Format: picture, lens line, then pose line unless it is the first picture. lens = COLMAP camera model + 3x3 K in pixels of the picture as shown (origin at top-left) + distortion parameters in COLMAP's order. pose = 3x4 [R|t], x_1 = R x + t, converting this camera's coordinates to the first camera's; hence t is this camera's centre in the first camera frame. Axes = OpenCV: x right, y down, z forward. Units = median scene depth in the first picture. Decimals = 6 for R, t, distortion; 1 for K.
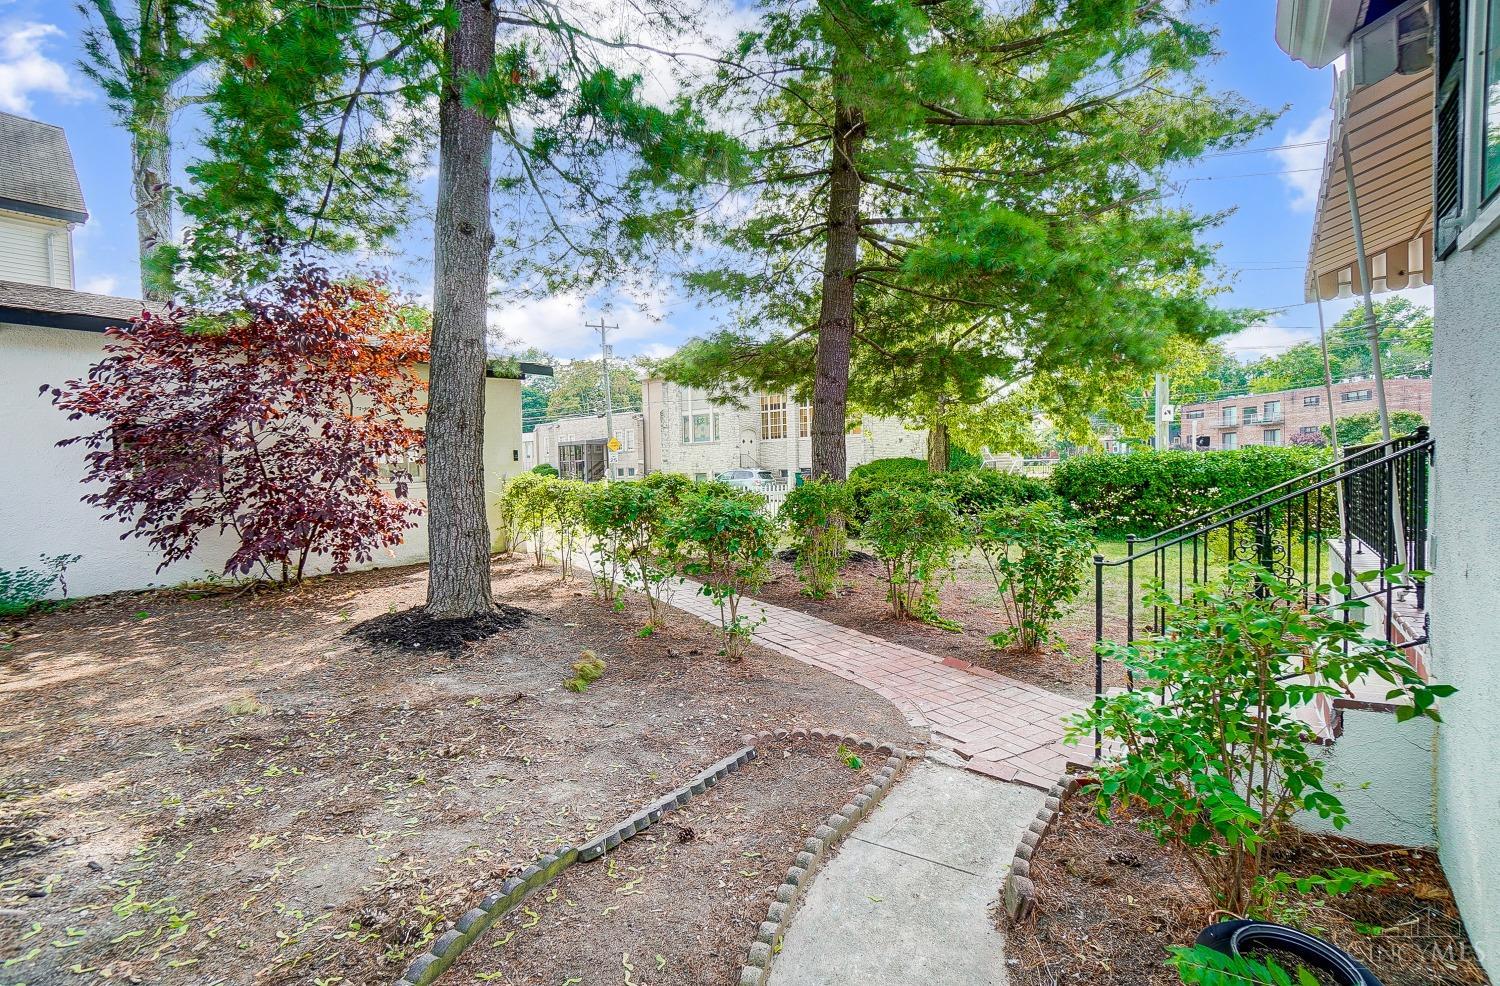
lens RADIAL K [[675.8, 0, 750.0], [0, 675.8, 493.0], [0, 0, 1]] dist [-0.051665, 0.018599]
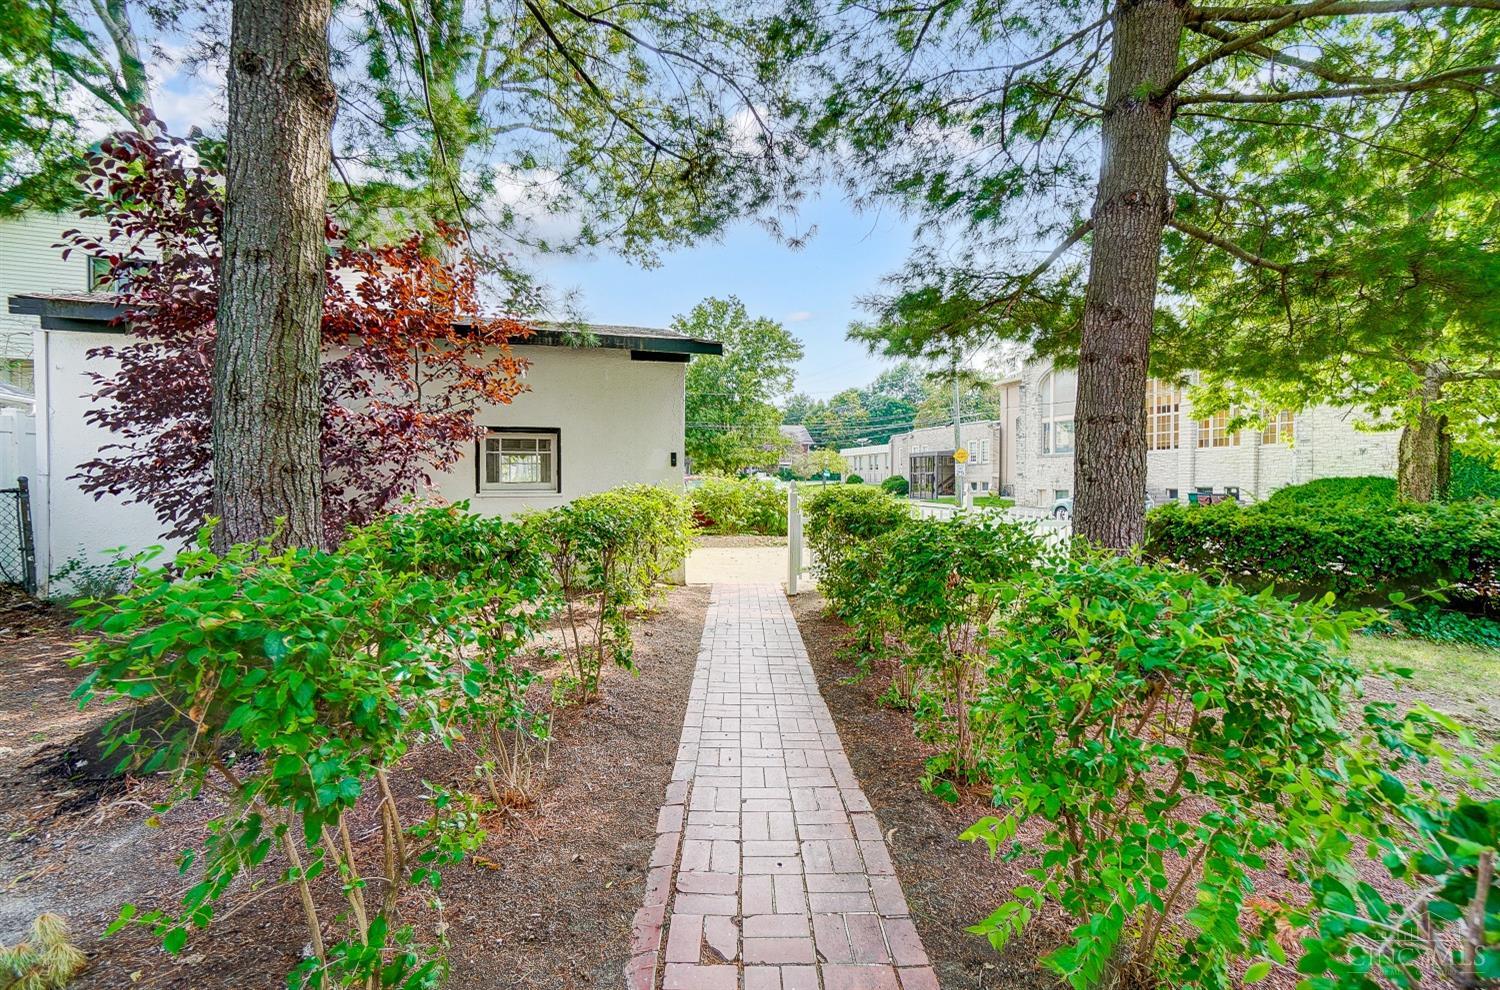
lens RADIAL K [[675.8, 0, 750.0], [0, 675.8, 495.0], [0, 0, 1]] dist [-0.051665, 0.018599]
pose [[0.854958, 0.035168, -0.517503, 0.070496], [-0.043222, 0.999059, -0.003513, -0.008330], [0.516893, 0.025371, 0.855674, 0.200630]]
